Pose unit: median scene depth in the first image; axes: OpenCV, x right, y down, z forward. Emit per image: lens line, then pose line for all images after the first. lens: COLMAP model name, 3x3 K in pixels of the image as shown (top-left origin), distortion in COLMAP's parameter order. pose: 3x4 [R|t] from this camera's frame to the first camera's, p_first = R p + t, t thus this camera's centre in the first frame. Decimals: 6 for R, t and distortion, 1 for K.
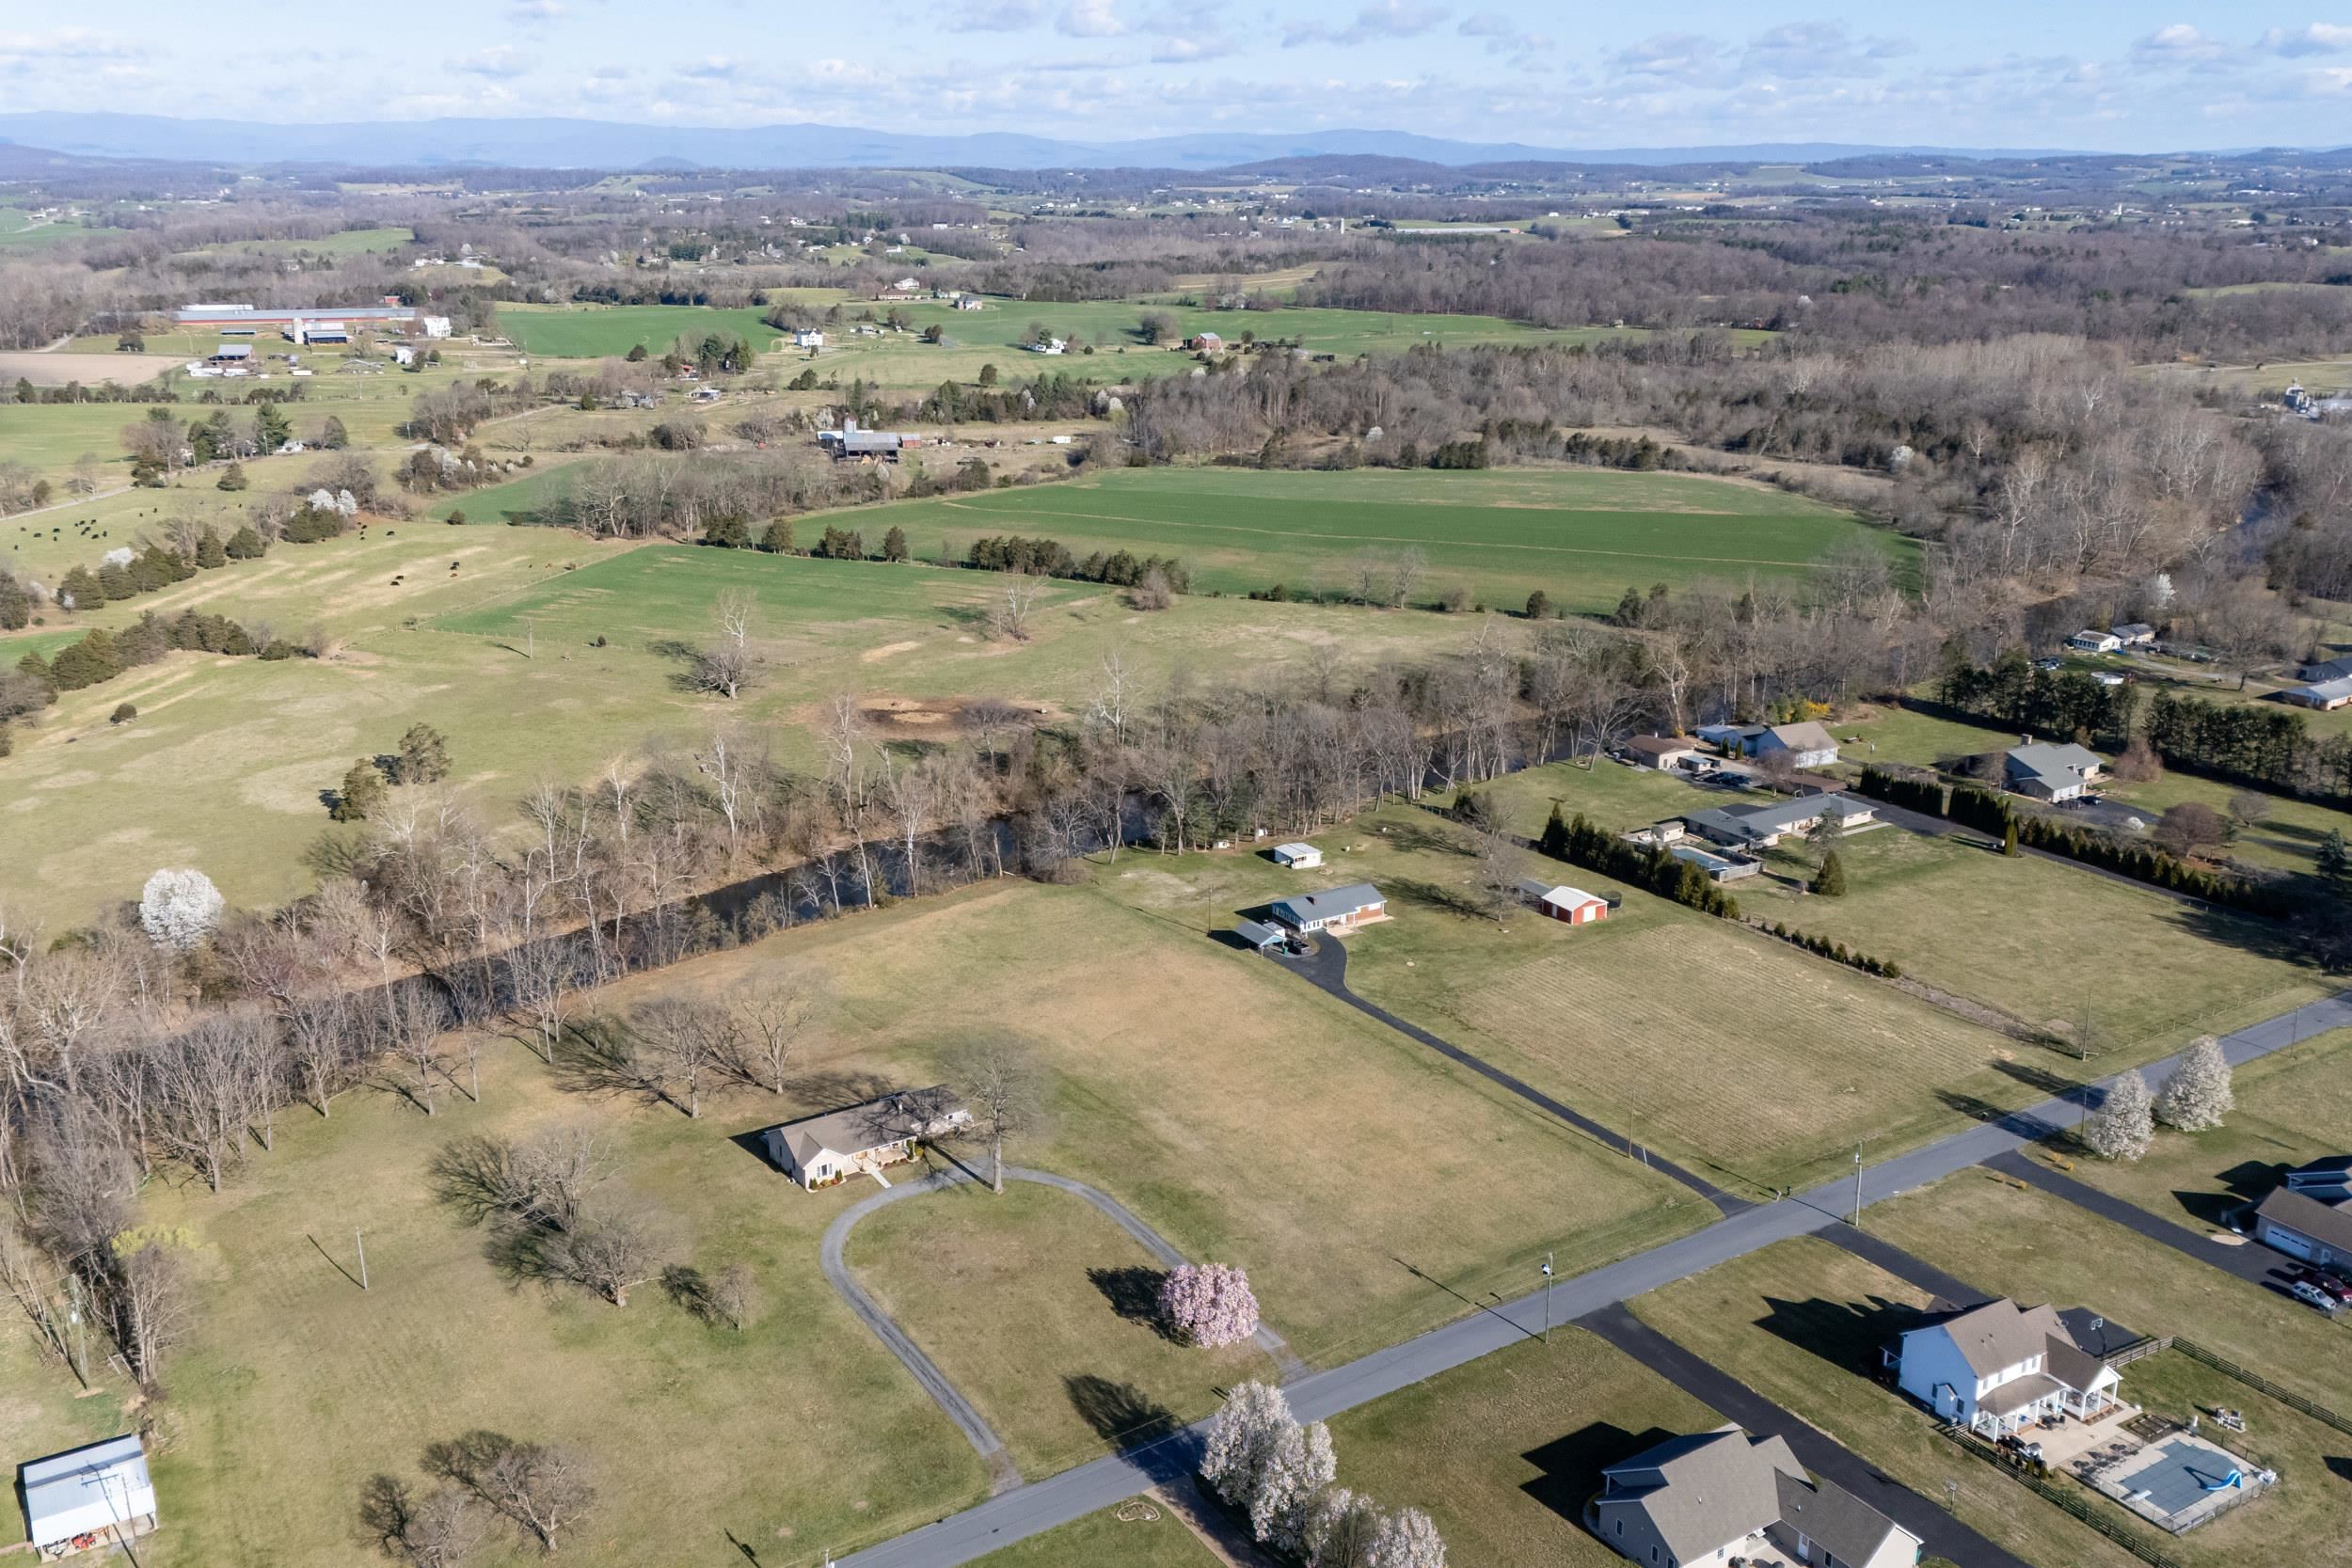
lens RADIAL K [[2018.0, 0, 1176.0], [0, 2018.0, 784.0], [0, 0, 1]] dist [0.151229, -0.293944]
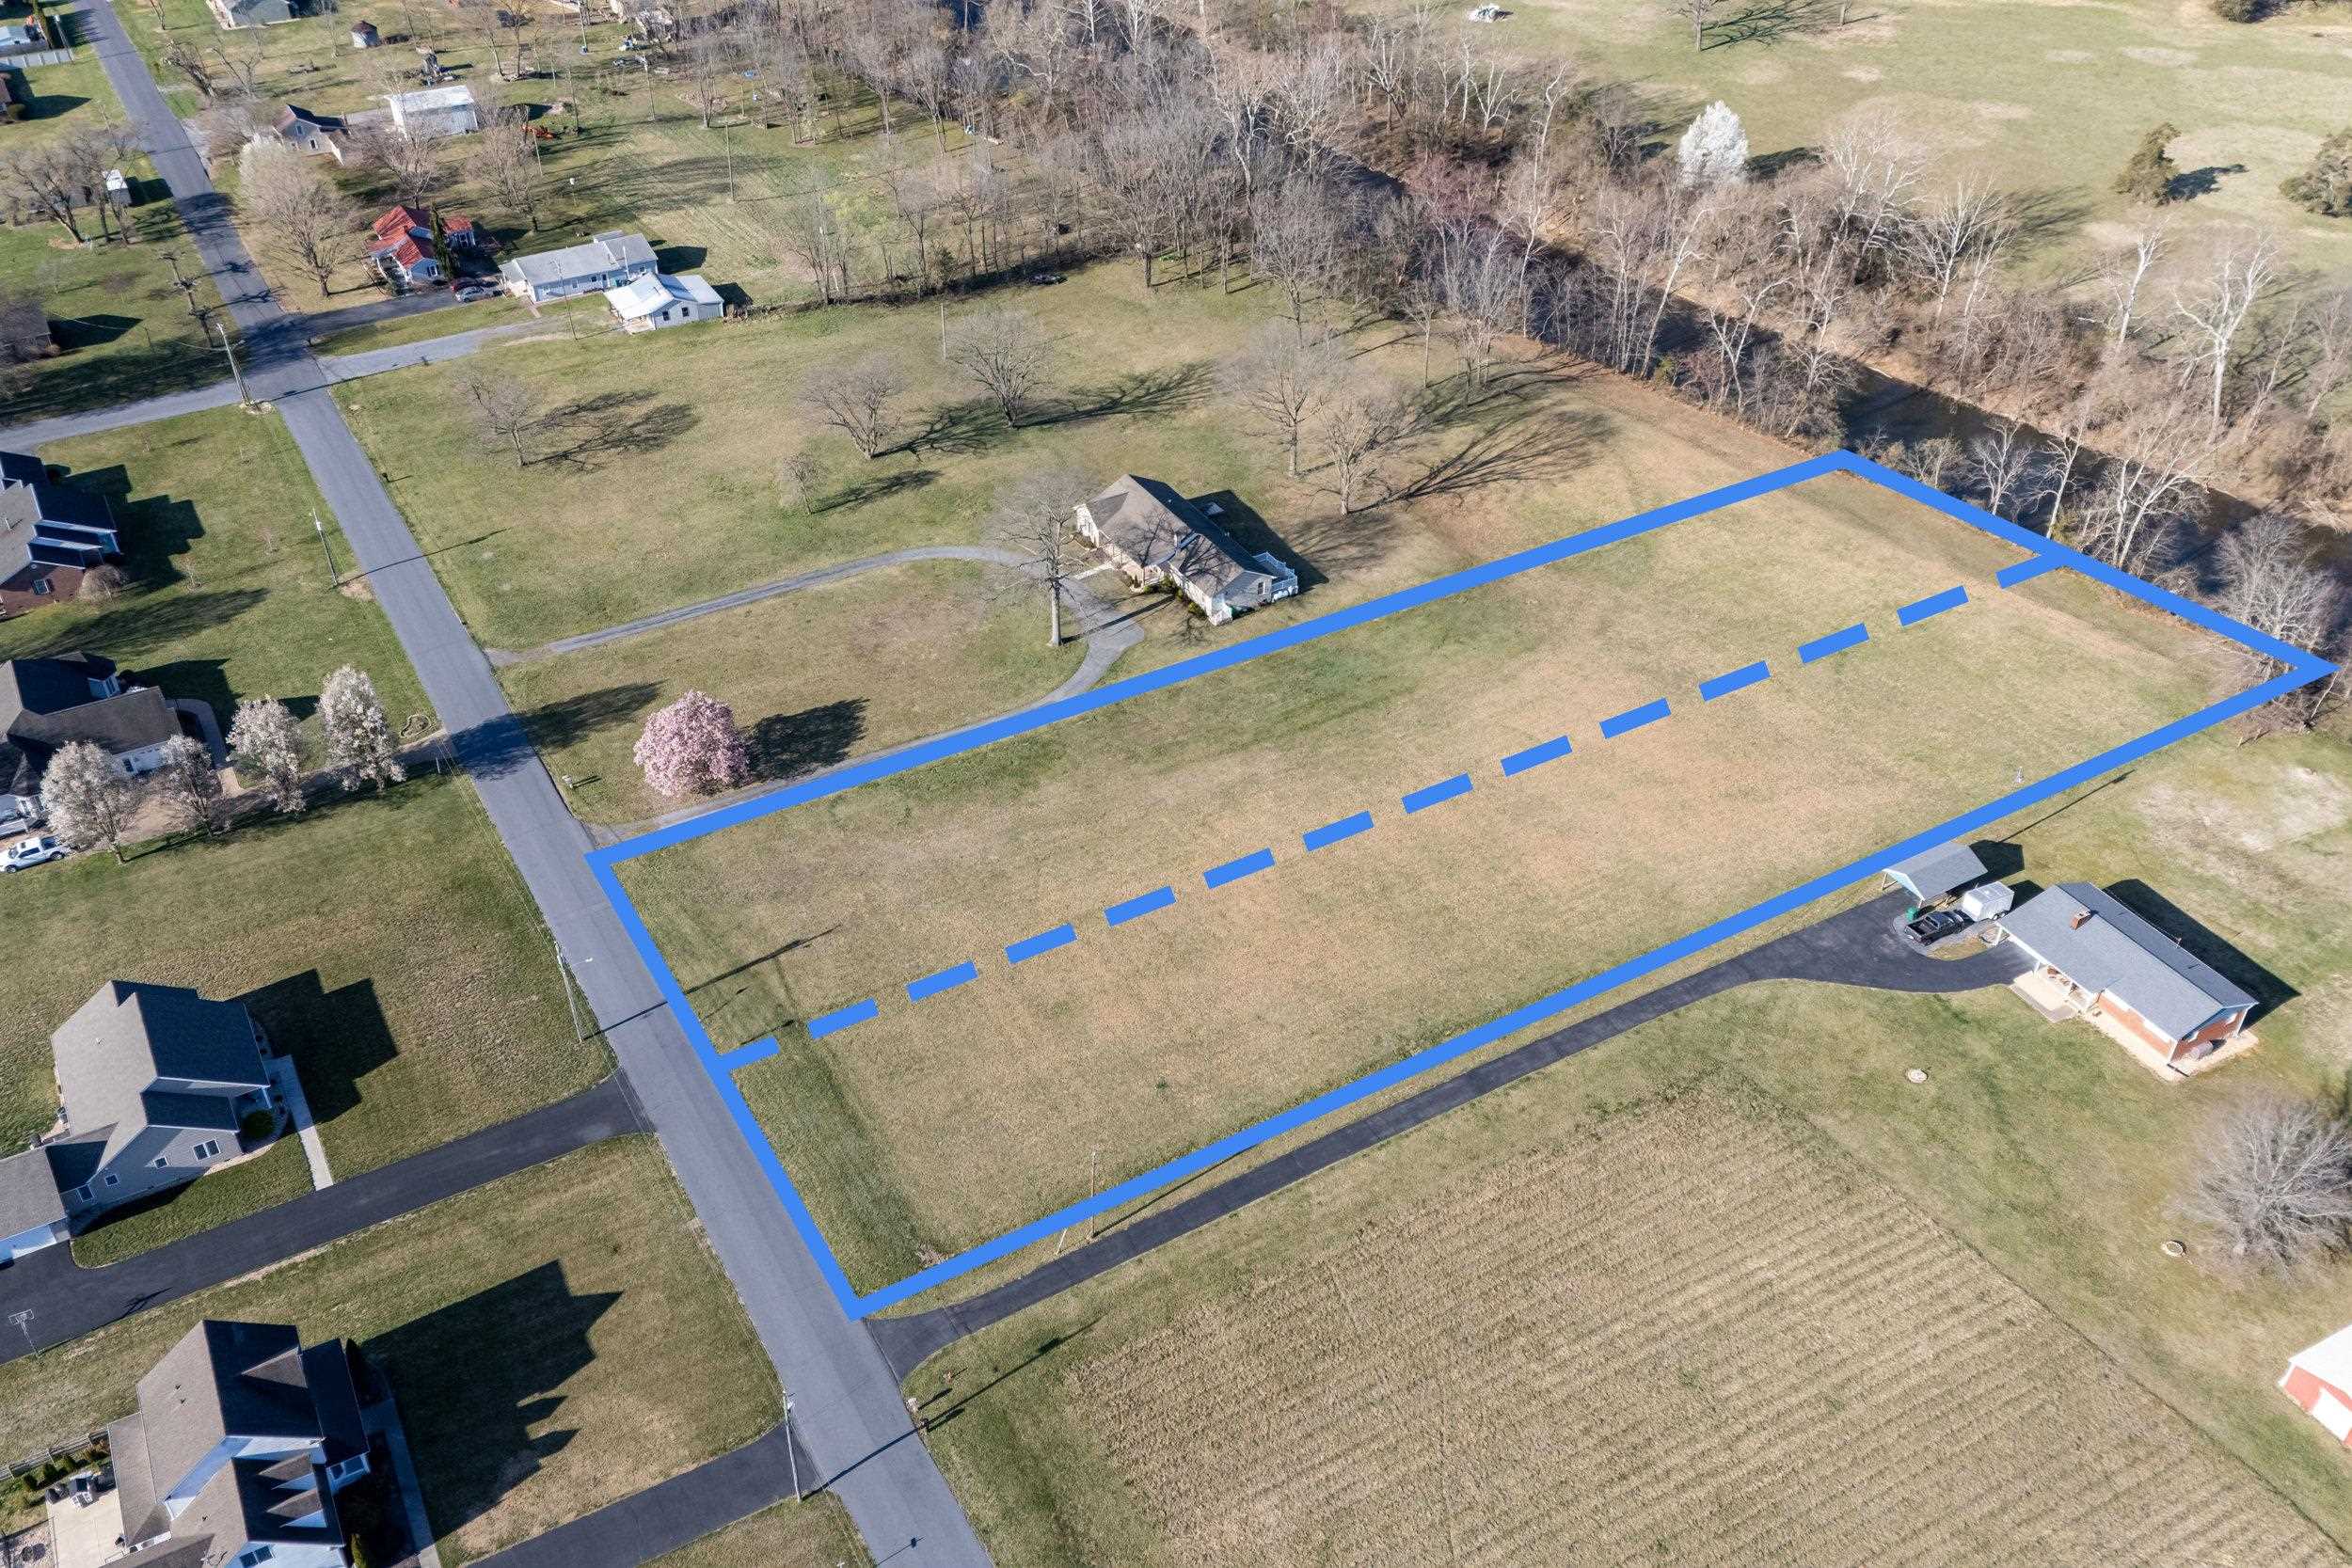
lens RADIAL K [[2018.1, 0, 1178.4], [0, 2018.1, 795.0], [0, 0, 1]] dist [0.103042, -0.141102]
pose [[-0.045573, 0.607326, -0.793144, 0.480880], [-0.293876, 0.750685, 0.591700, -0.209944], [0.954757, 0.260051, 0.144267, 0.718557]]
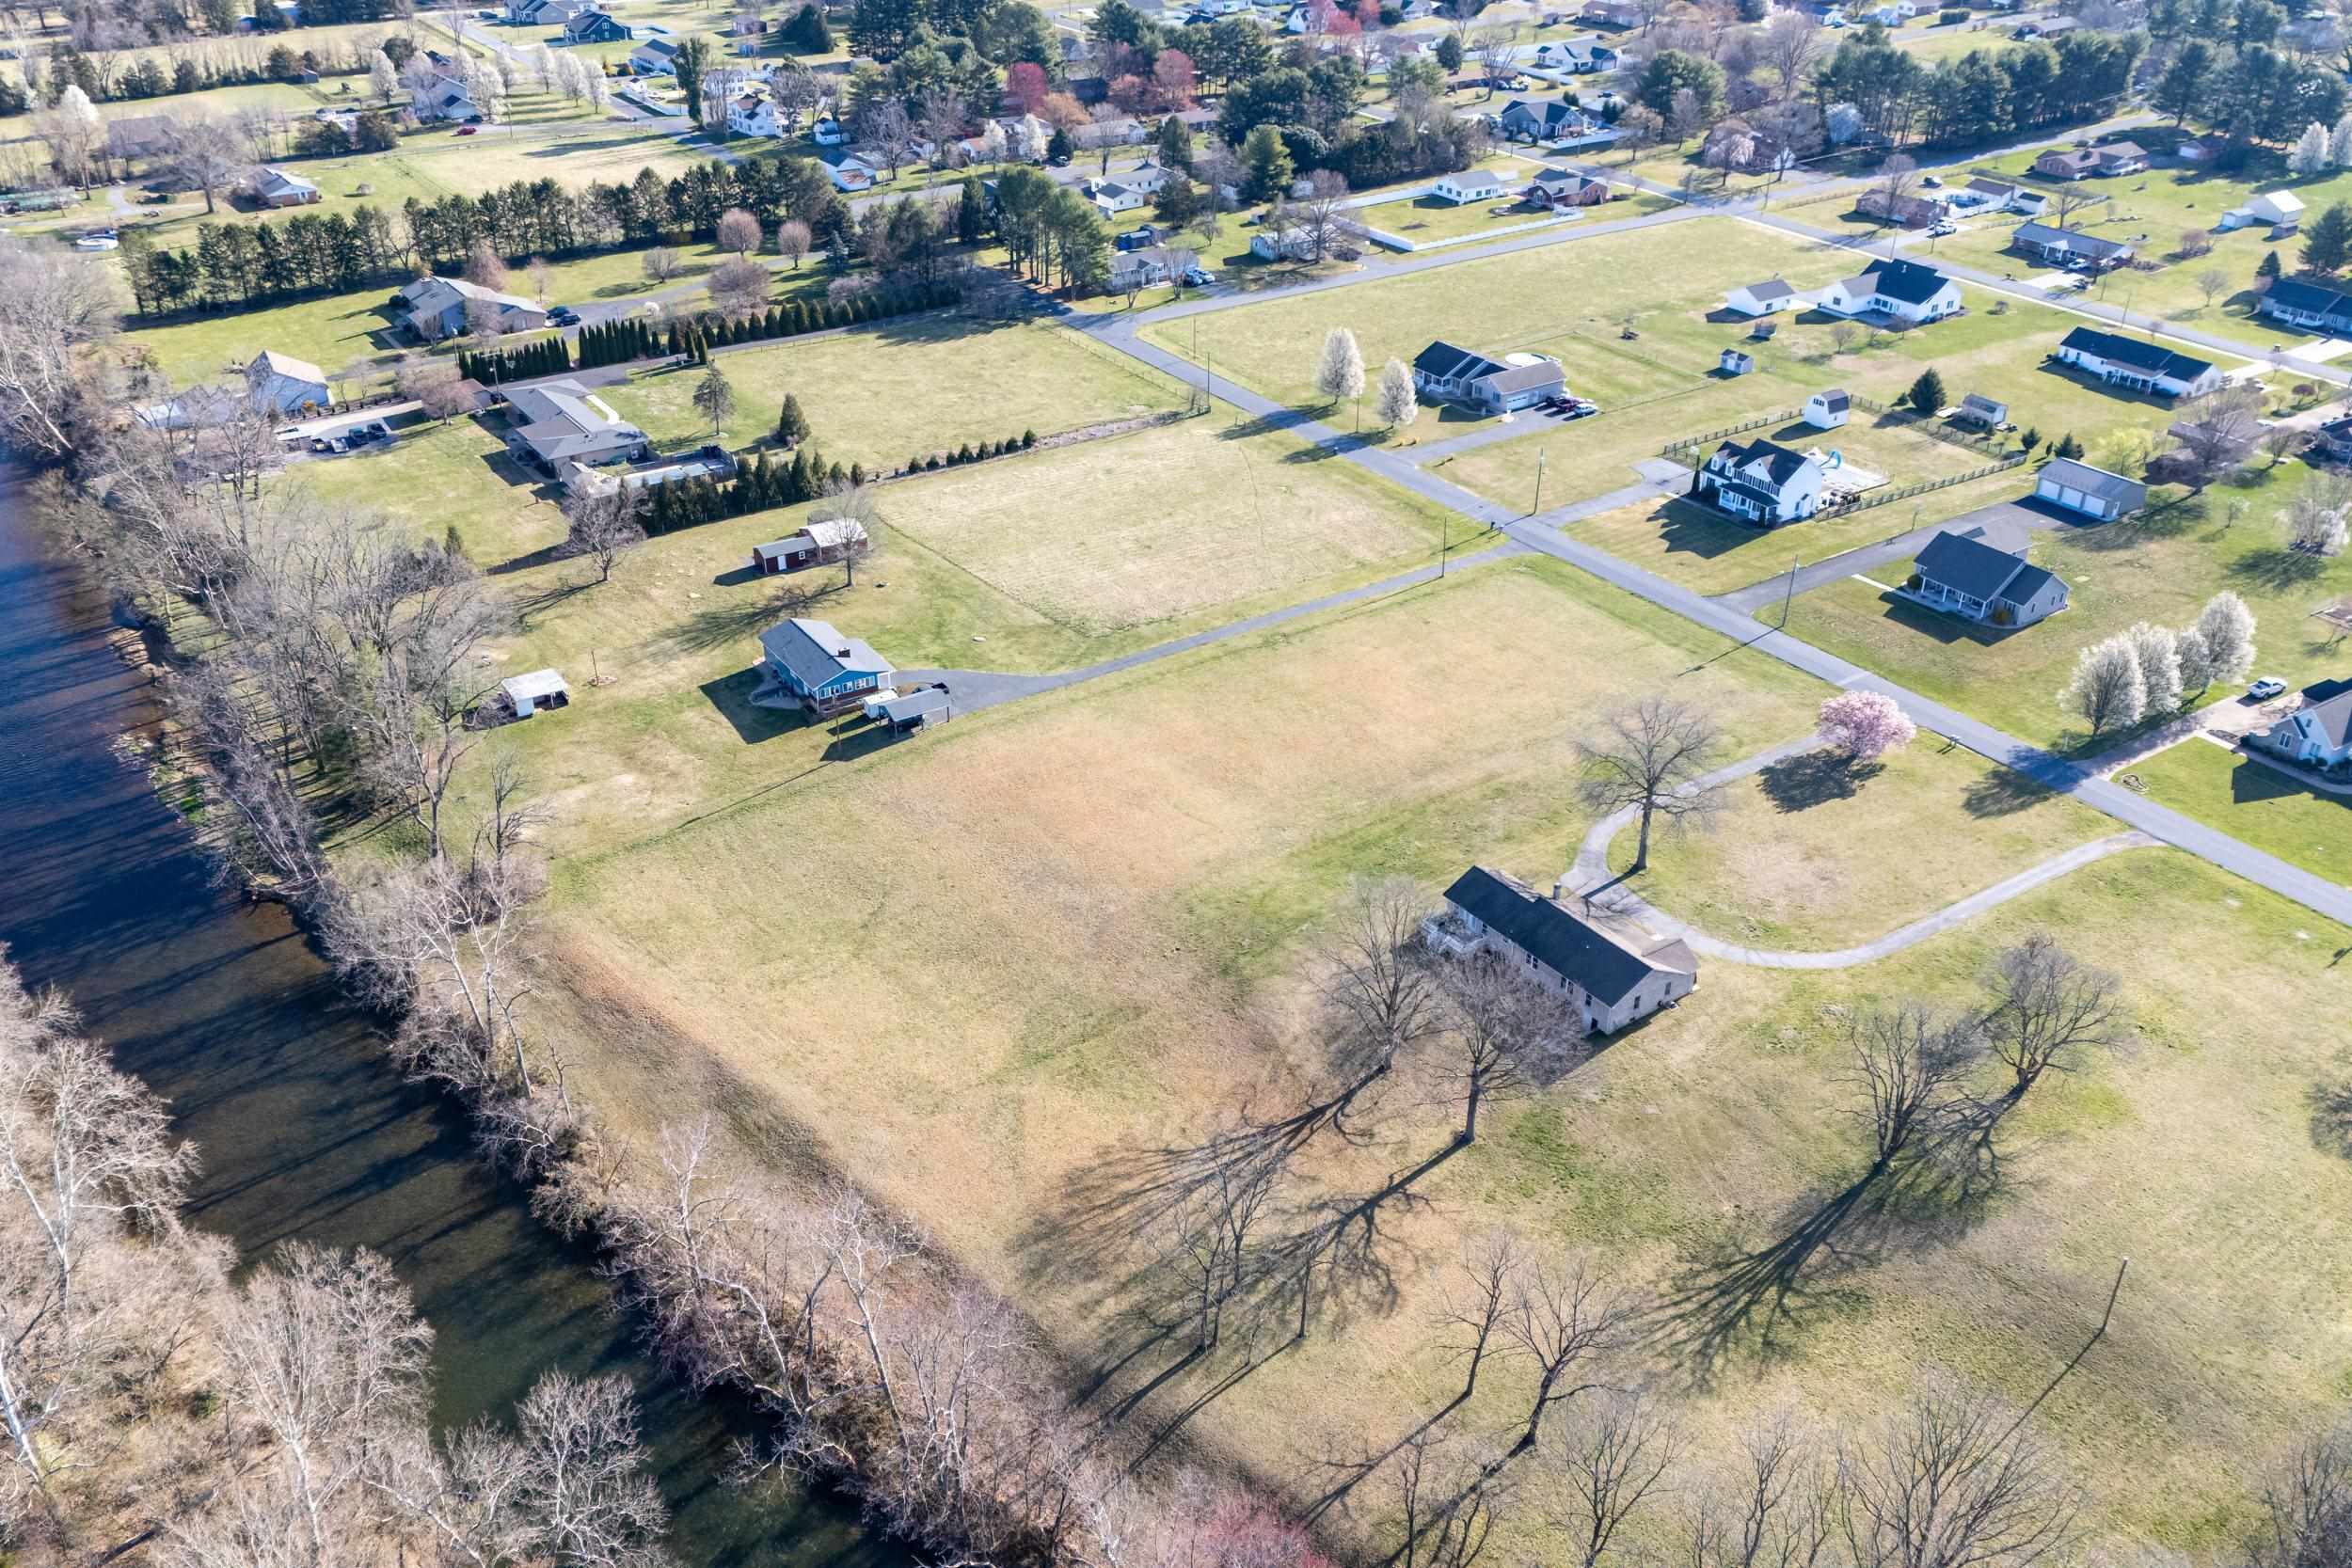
lens RADIAL K [[2018.1, 0, 1178.4], [0, 2018.1, 795.0], [0, 0, 1]] dist [0.103042, -0.141102]
pose [[-0.028507, -0.500410, 0.865319, -0.635948], [0.277360, 0.827719, 0.487803, -0.240152], [-0.960343, 0.253911, 0.115198, 0.826835]]
